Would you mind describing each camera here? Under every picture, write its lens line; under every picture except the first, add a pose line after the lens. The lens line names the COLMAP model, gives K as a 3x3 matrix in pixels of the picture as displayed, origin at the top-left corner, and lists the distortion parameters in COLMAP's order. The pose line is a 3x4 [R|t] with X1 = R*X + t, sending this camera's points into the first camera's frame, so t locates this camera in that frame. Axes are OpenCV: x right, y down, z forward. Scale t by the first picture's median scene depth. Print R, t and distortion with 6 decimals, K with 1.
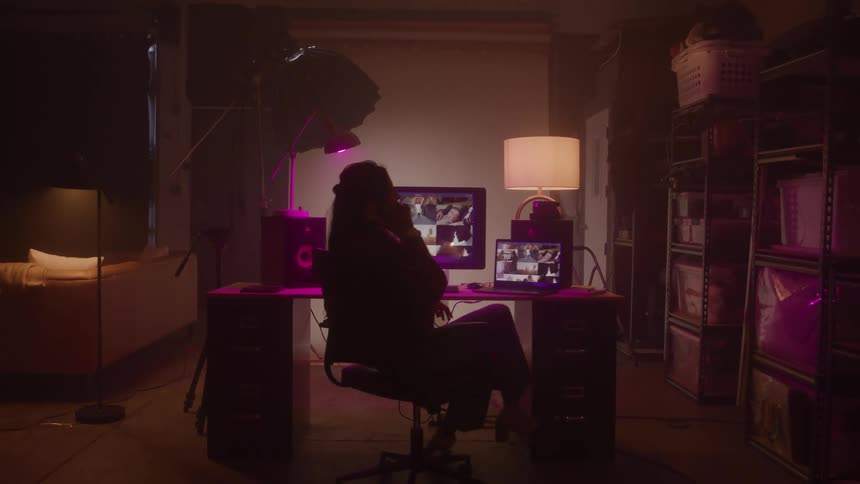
lens RADIAL K [[731.9, 0, 427.4], [0, 731.9, 243.9], [0, 0, 1]] dist [-0.078424, 0.013152]
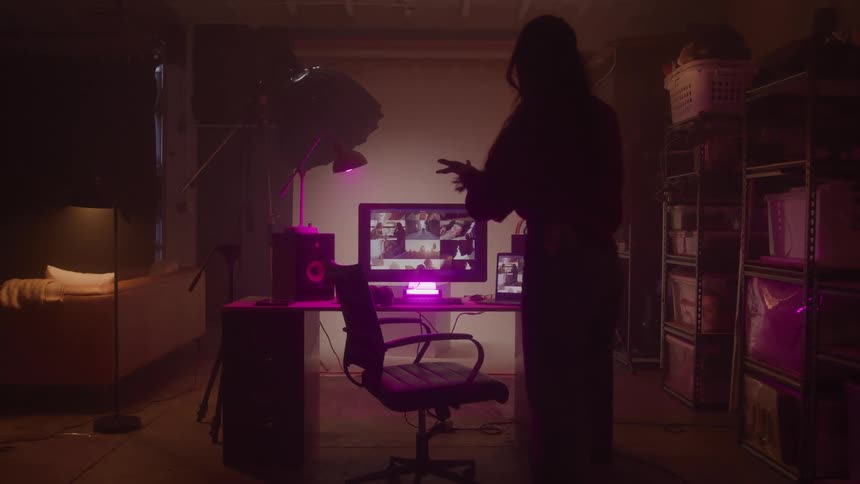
lens RADIAL K [[731.9, 0, 427.9], [0, 731.9, 245.7], [0, 0, 1]] dist [-0.078424, 0.013152]
pose [[0.999965, -0.008332, 0.000060, -0.004112], [0.008332, 0.999841, -0.015734, -0.000931], [0.000071, 0.015734, 0.999876, -0.039515]]
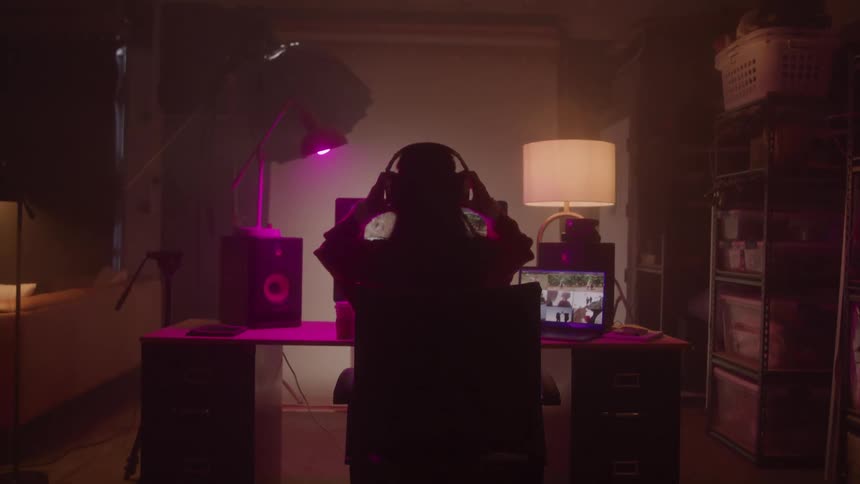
lens RADIAL K [[731.9, 0, 435.2], [0, 731.9, 245.3], [0, 0, 1]] dist [-0.078424, 0.013152]
pose [[0.999716, 0.005394, 0.023227, -0.012479], [-0.004738, 0.999591, -0.028198, -0.005719], [-0.023369, 0.028080, 0.999332, 0.185302]]
